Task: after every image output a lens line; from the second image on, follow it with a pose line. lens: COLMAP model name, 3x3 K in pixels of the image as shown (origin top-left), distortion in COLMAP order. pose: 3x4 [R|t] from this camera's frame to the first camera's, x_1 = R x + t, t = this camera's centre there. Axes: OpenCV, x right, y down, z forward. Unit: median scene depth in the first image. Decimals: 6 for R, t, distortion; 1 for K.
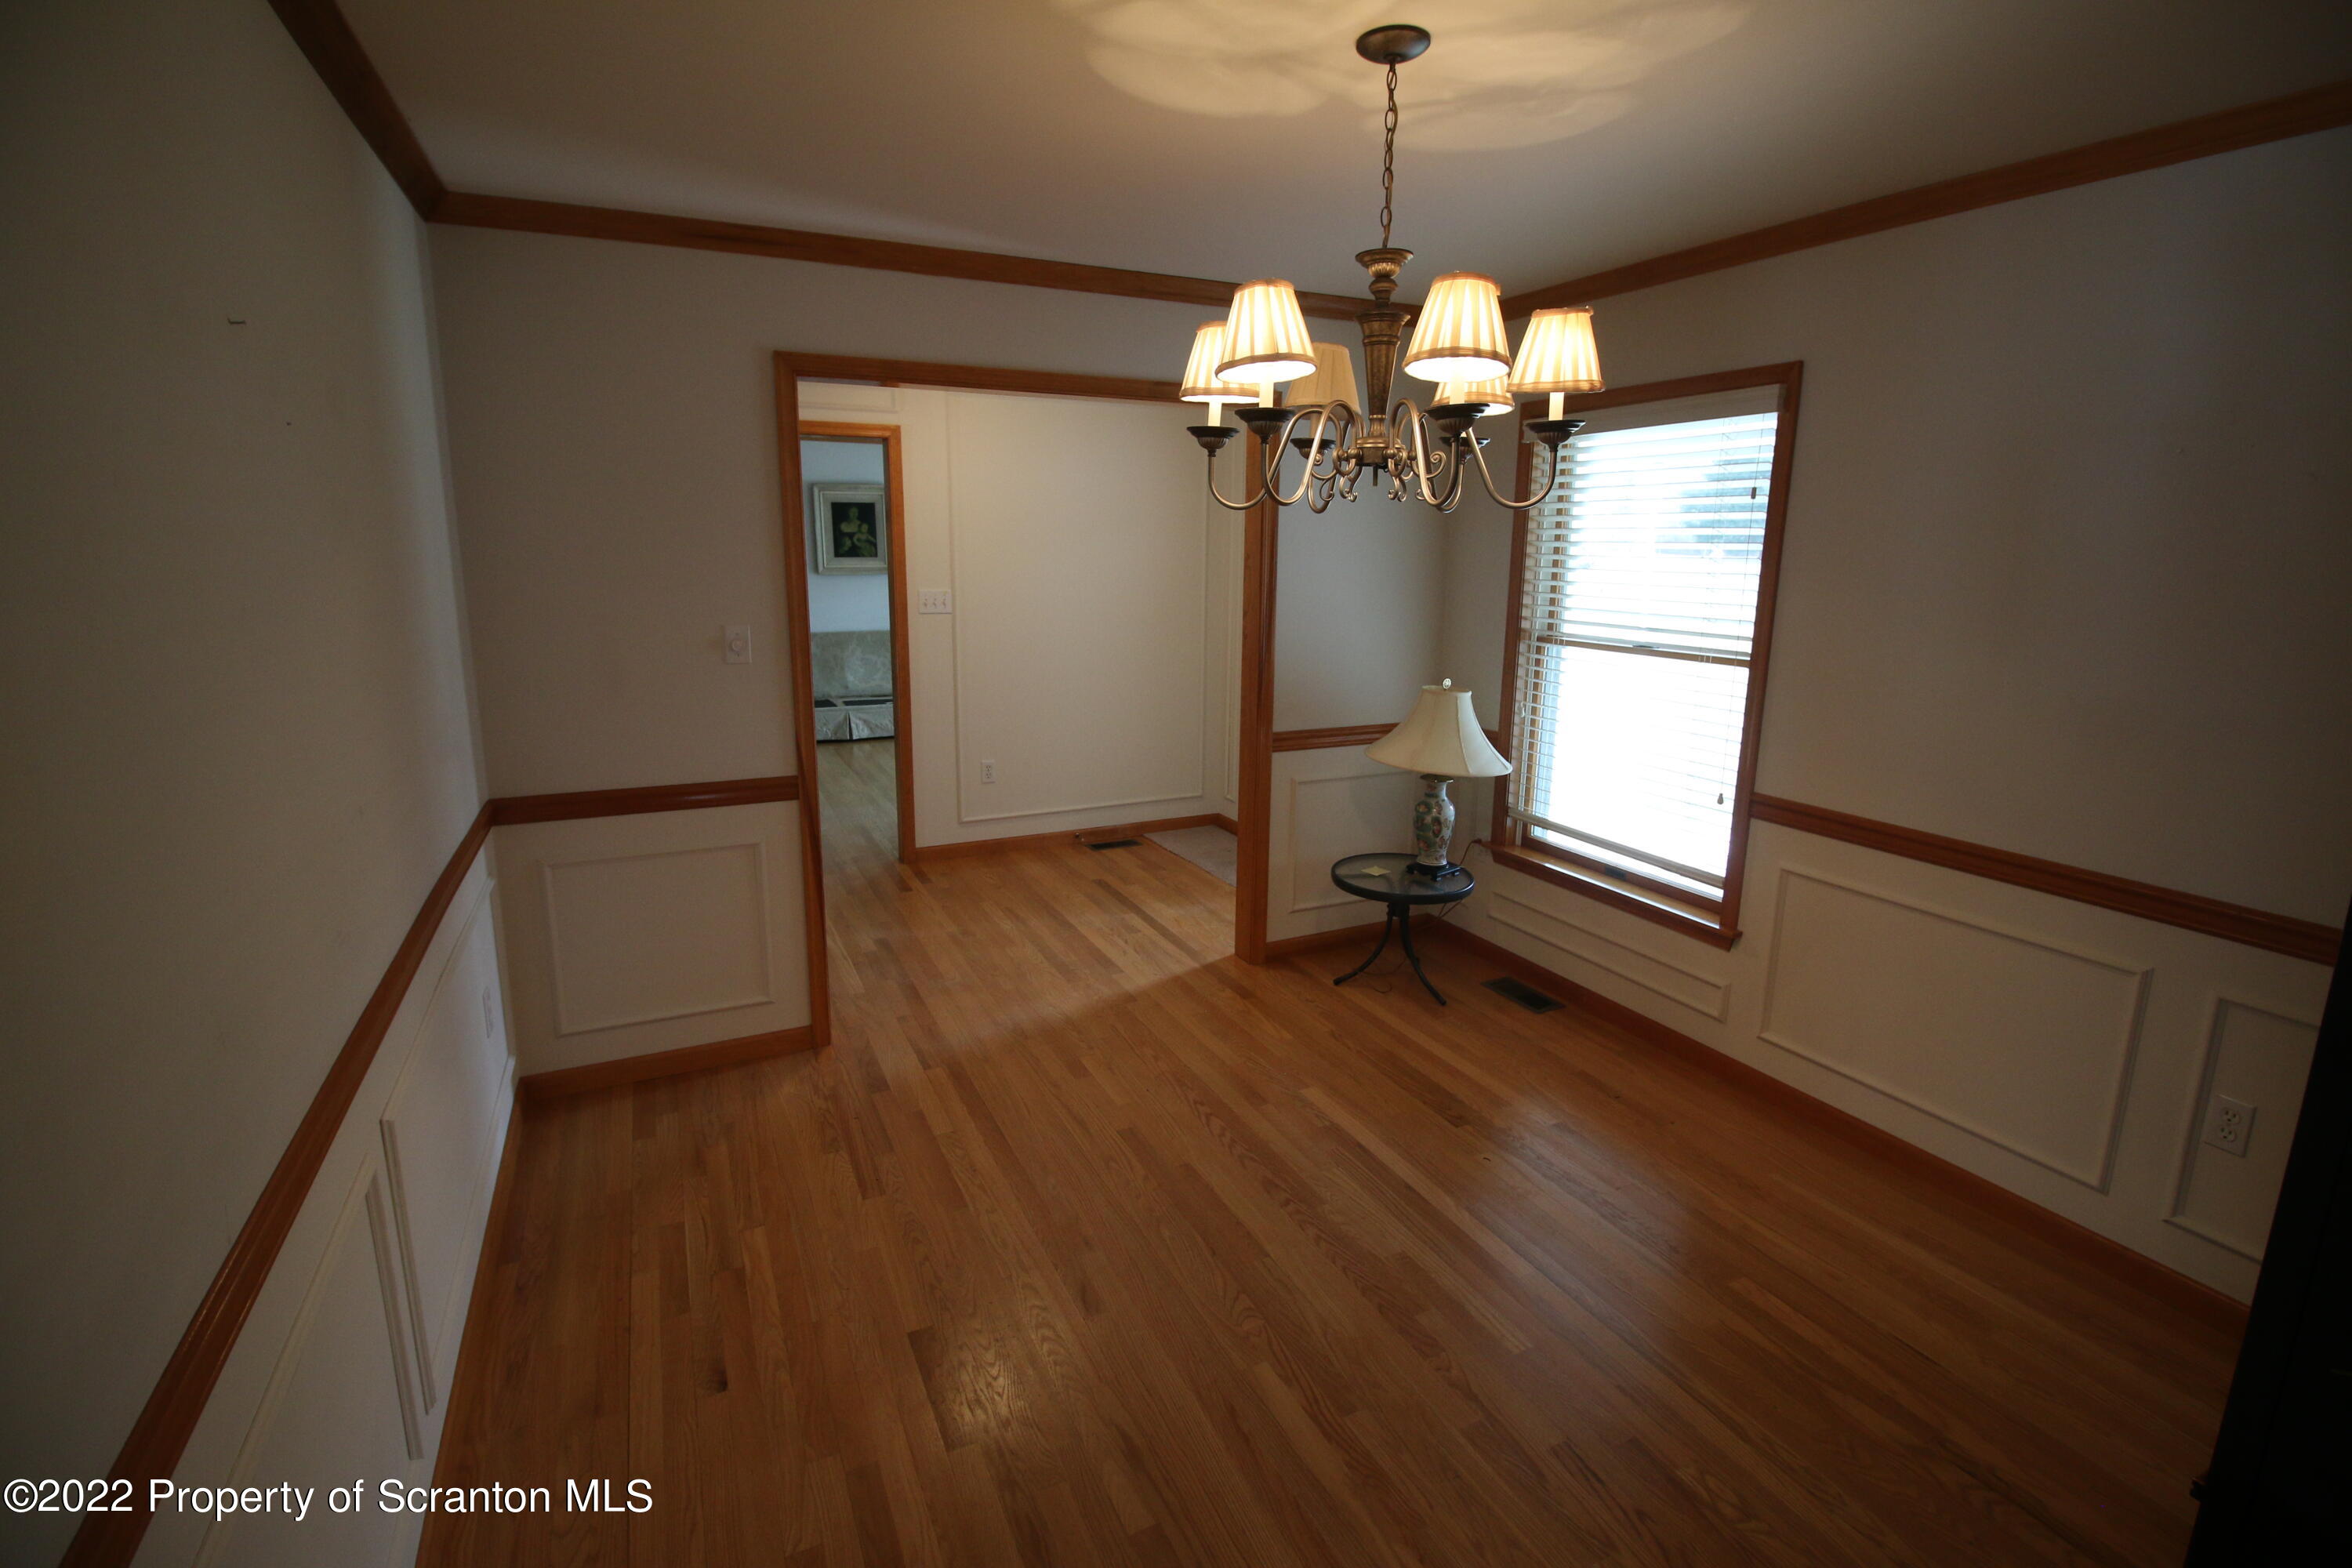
lens RADIAL K [[1092.6, 0, 1179.2], [0, 1092.6, 744.7], [0, 0, 1]] dist [-0.003595, -0.000438]
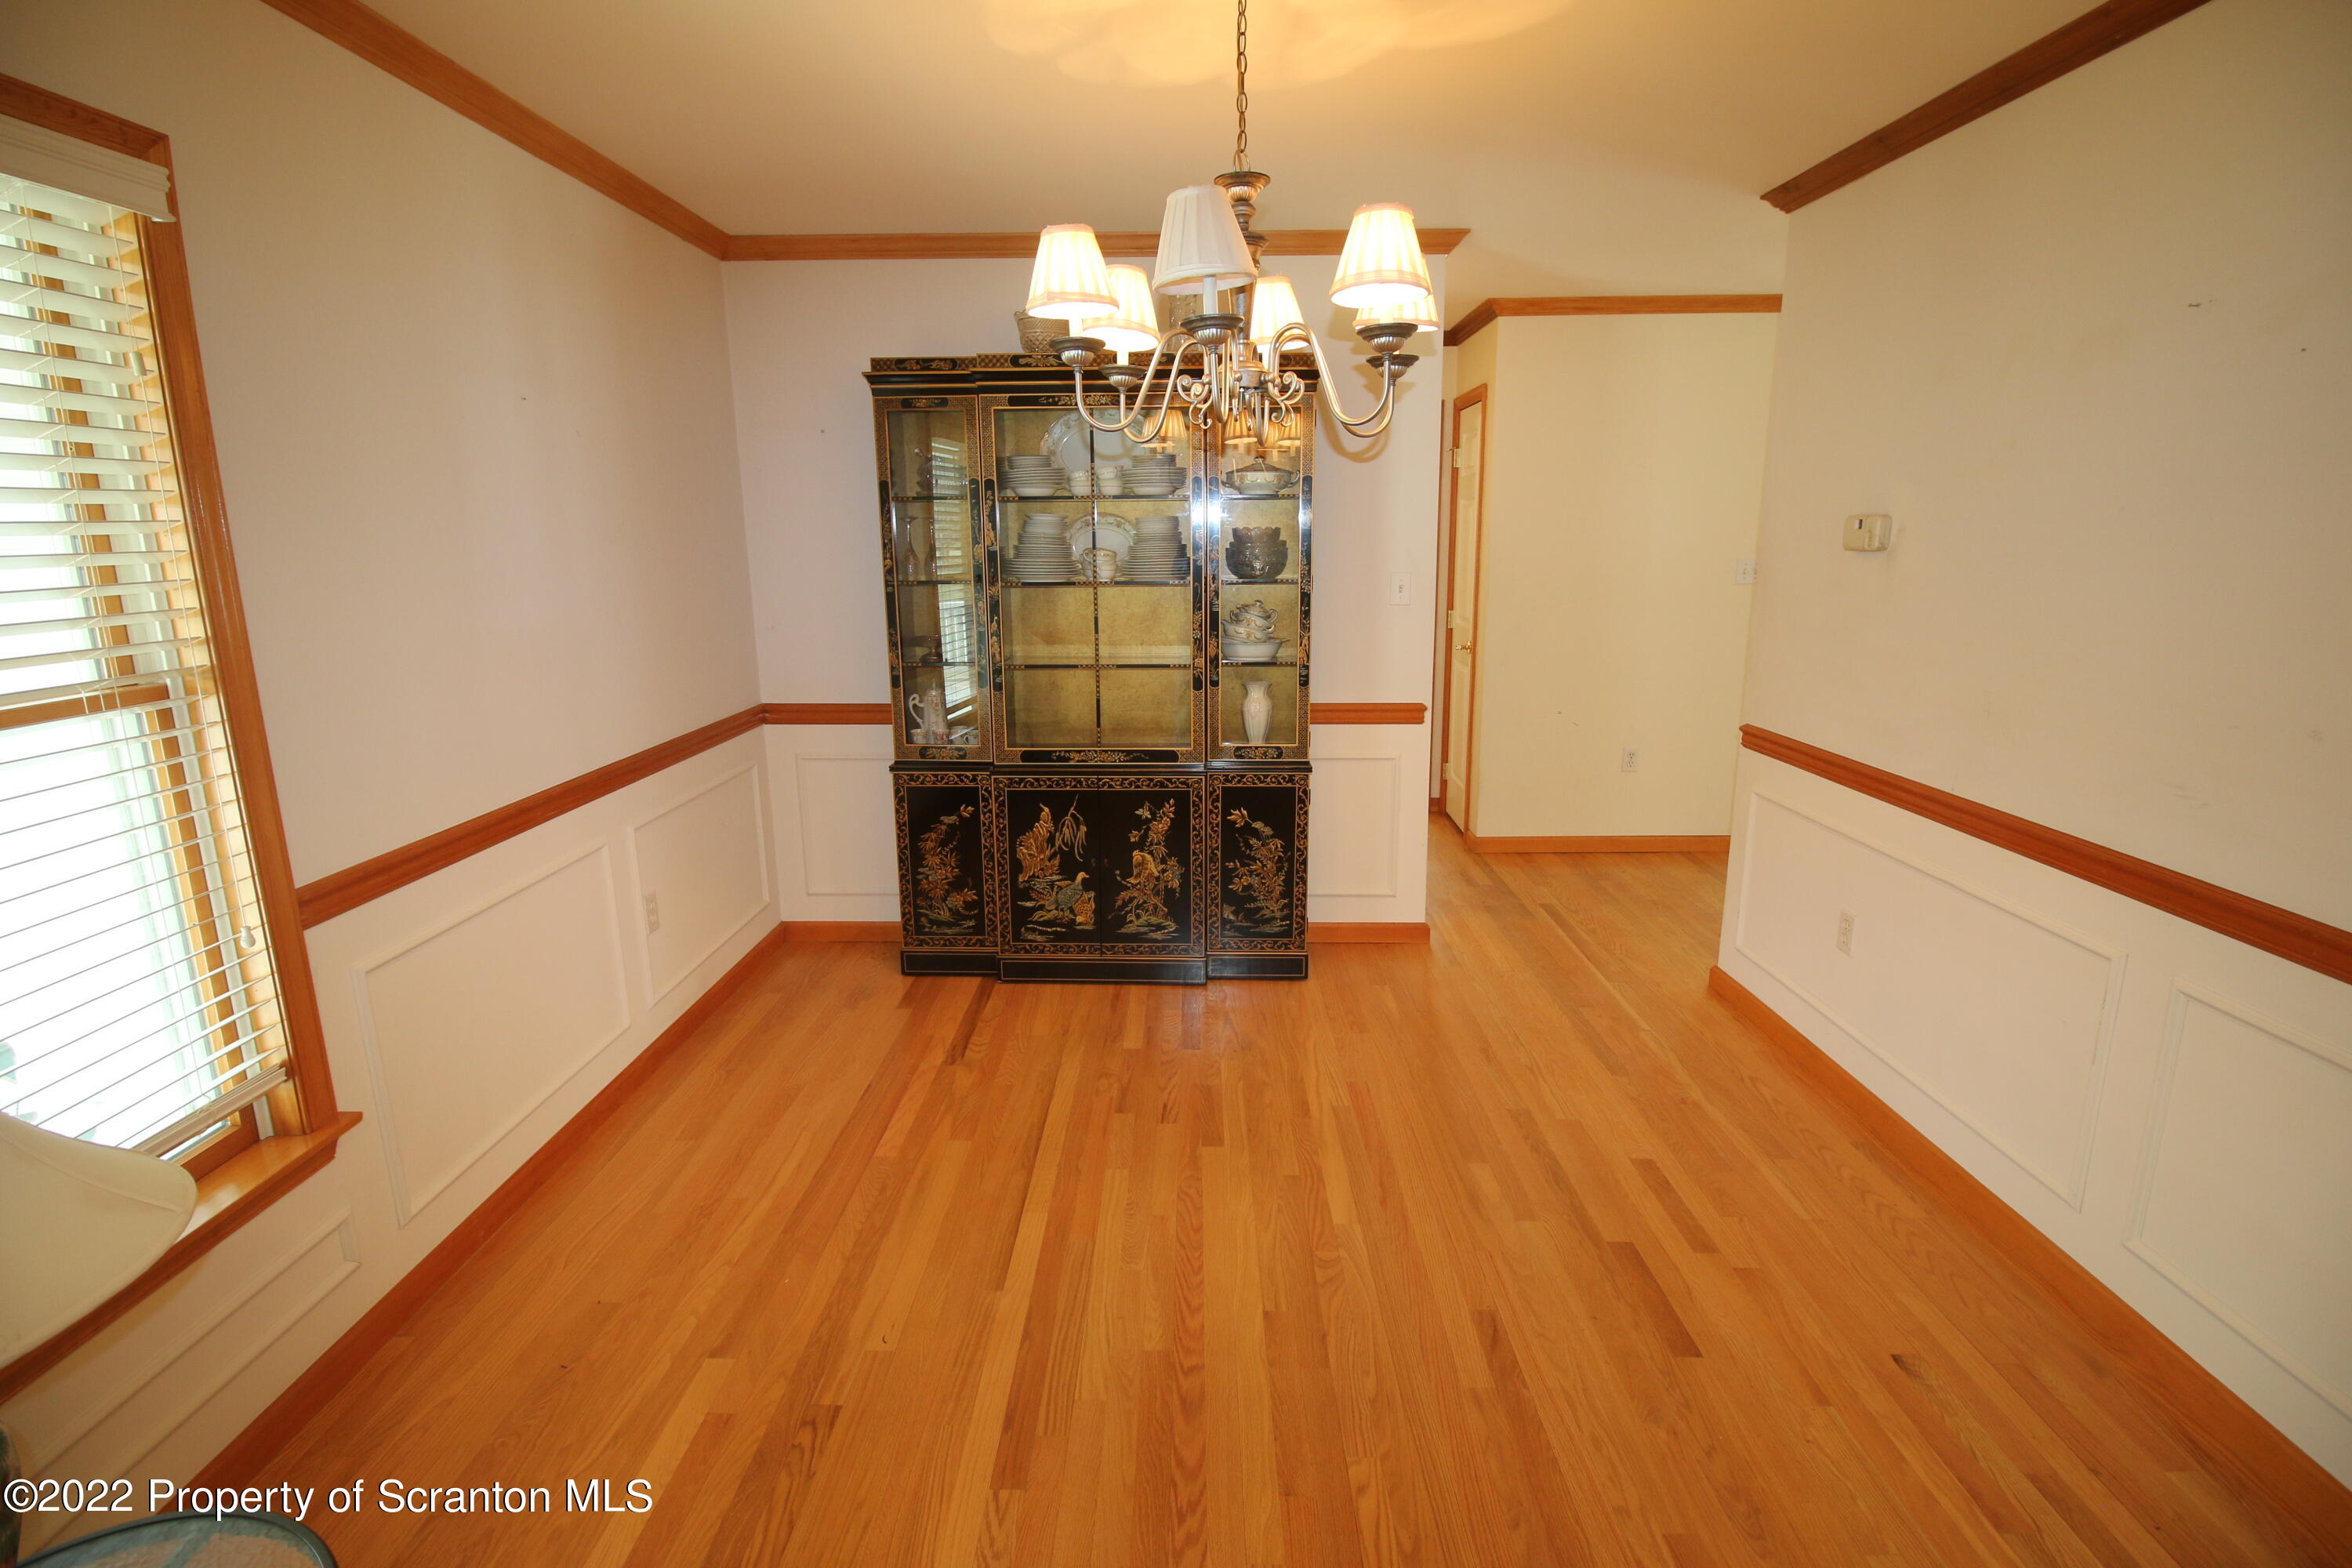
lens RADIAL K [[1092.6, 0, 1179.2], [0, 1092.6, 744.7], [0, 0, 1]] dist [-0.003595, -0.000438]
pose [[-0.892867, -0.086244, 0.441985, -0.182106], [0.089734, 0.927732, 0.362300, -0.235911], [-0.441289, 0.363147, -0.820602, 1.457792]]
